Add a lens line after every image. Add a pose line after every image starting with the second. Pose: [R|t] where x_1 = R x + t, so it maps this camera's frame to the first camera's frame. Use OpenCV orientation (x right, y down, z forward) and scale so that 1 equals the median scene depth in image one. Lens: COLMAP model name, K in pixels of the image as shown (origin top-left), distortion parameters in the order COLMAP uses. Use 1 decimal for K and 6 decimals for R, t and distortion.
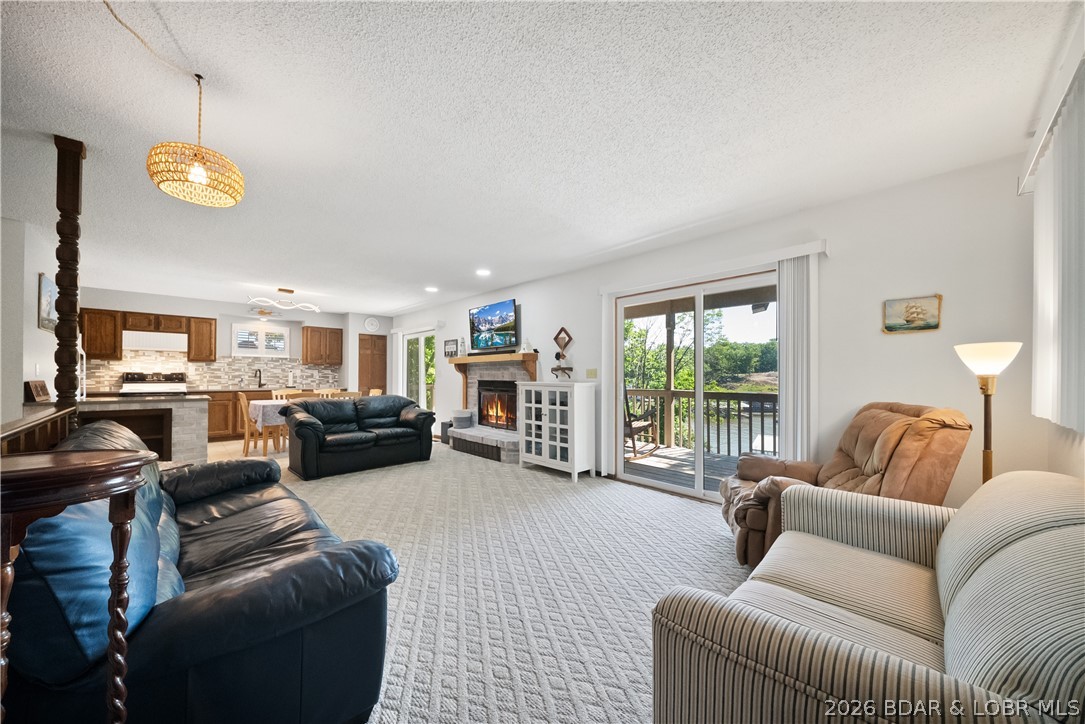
lens RADIAL K [[380.2, 0, 538.4], [0, 380.2, 373.7], [0, 0, 1]] dist [-0.000525, -0.000032]
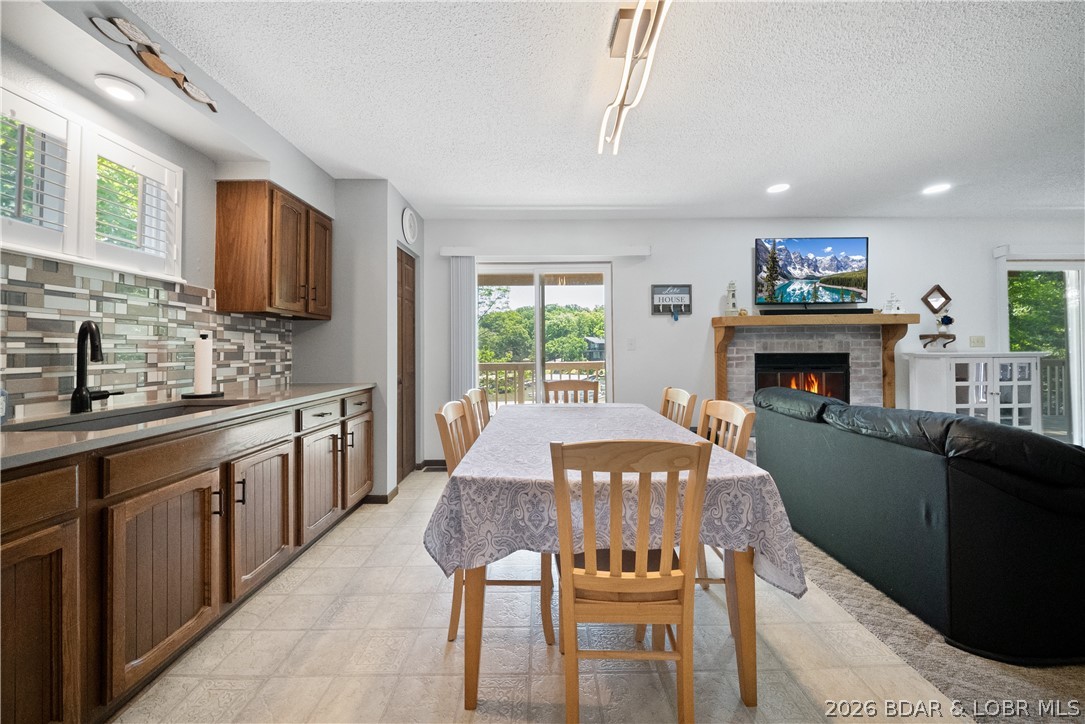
lens RADIAL K [[378.3, 0, 541.7], [0, 378.3, 352.5], [0, 0, 1]] dist [-0.007291, -0.000096]
pose [[0.692261, -0.013850, 0.721514, -1.121915], [0.006403, 0.999894, 0.013050, 0.005889], [-0.721618, -0.004414, 0.692277, 1.077389]]
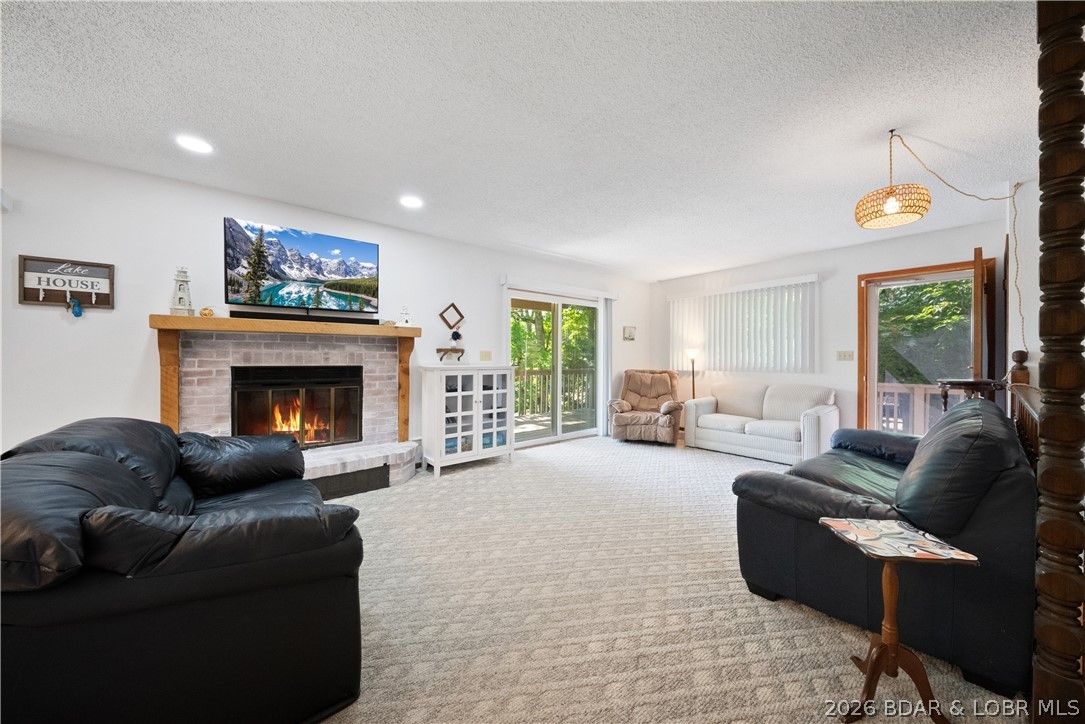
lens RADIAL K [[376.9, 0, 543.8], [0, 376.9, 360.5], [0, 0, 1]] dist [0.001352, -0.005081]
pose [[0.075334, -0.004981, 0.997146, -0.803383], [-0.006289, 0.999965, 0.005471, 0.004722], [-0.997139, -0.006684, 0.075300, 0.737244]]
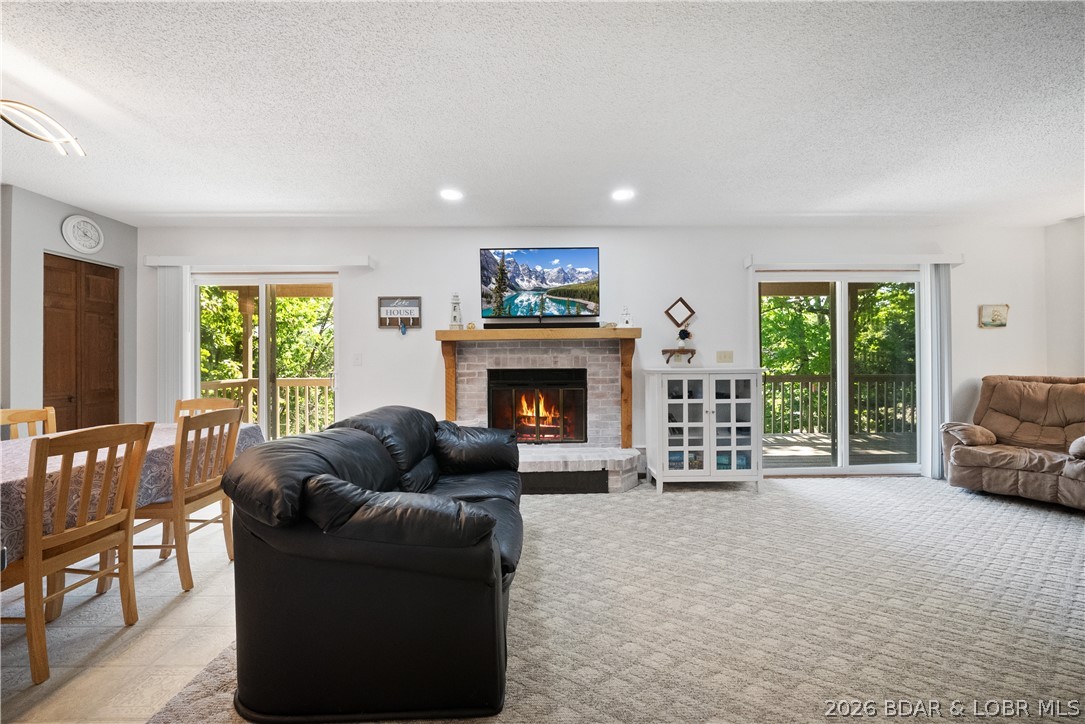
lens RADIAL K [[388.6, 0, 540.0], [0, 388.6, 362.0], [0, 0, 1]] dist [0.006175, -0.007739]
pose [[0.682004, -0.005996, 0.731324, -0.722482], [0.005462, 0.999980, 0.003106, 0.005111], [-0.731328, 0.001876, 0.682023, 0.683429]]
